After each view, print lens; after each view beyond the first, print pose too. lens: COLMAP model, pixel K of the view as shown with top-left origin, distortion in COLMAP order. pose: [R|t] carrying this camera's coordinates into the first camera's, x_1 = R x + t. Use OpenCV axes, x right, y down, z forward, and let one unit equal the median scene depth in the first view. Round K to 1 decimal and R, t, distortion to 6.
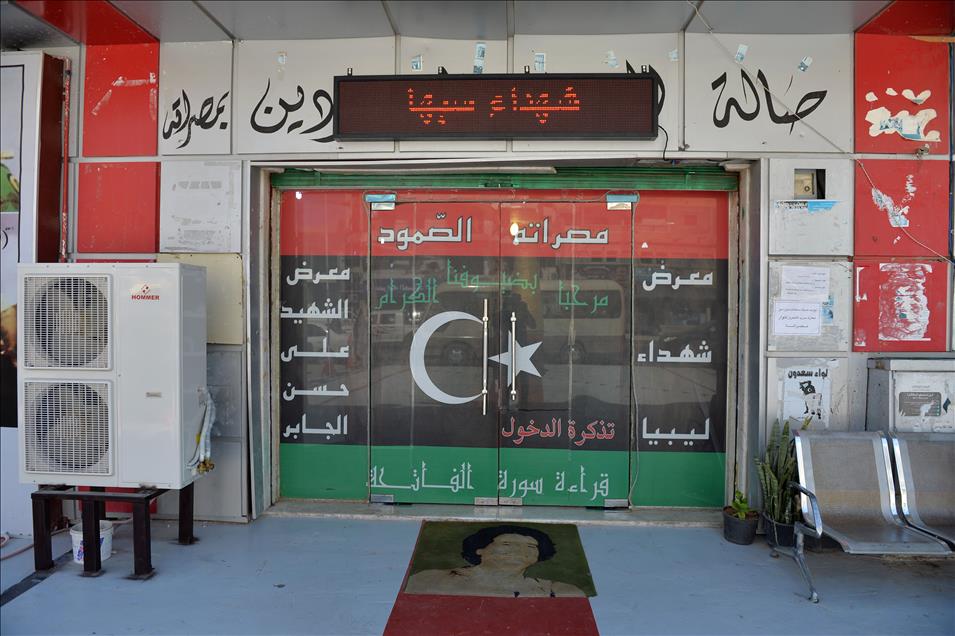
lens RADIAL K [[627.0, 0, 471.4], [0, 627.0, 320.3], [0, 0, 1]] dist [-0.047605, -0.001866]
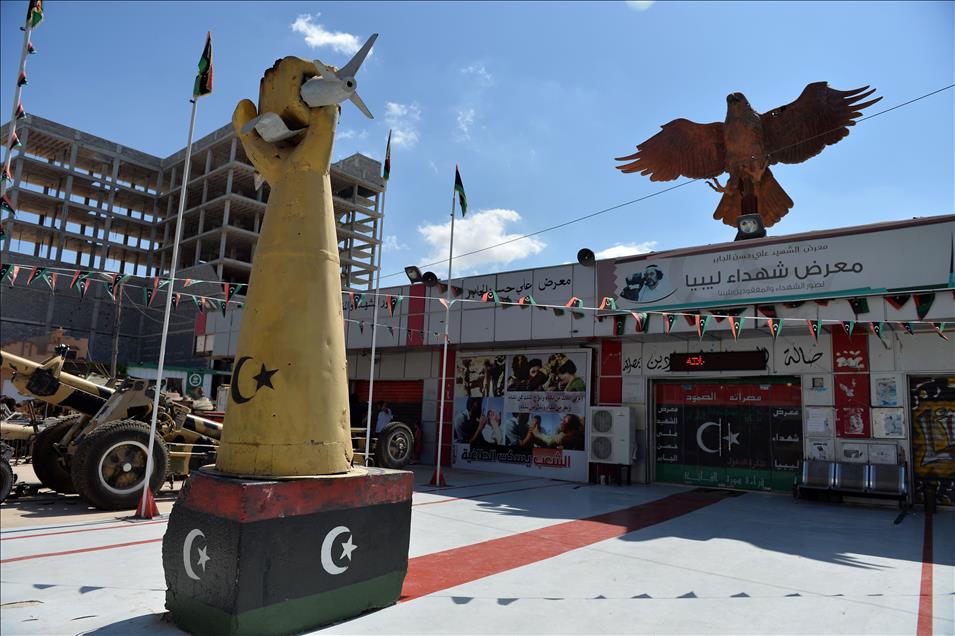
lens RADIAL K [[627.0, 0, 471.4], [0, 627.0, 320.3], [0, 0, 1]] dist [-0.047605, -0.001866]
pose [[0.808368, -0.067178, -0.584832, 0.972371], [-0.051191, 0.981682, -0.183521, 0.132843], [0.586448, 0.178290, 0.790121, -2.547724]]
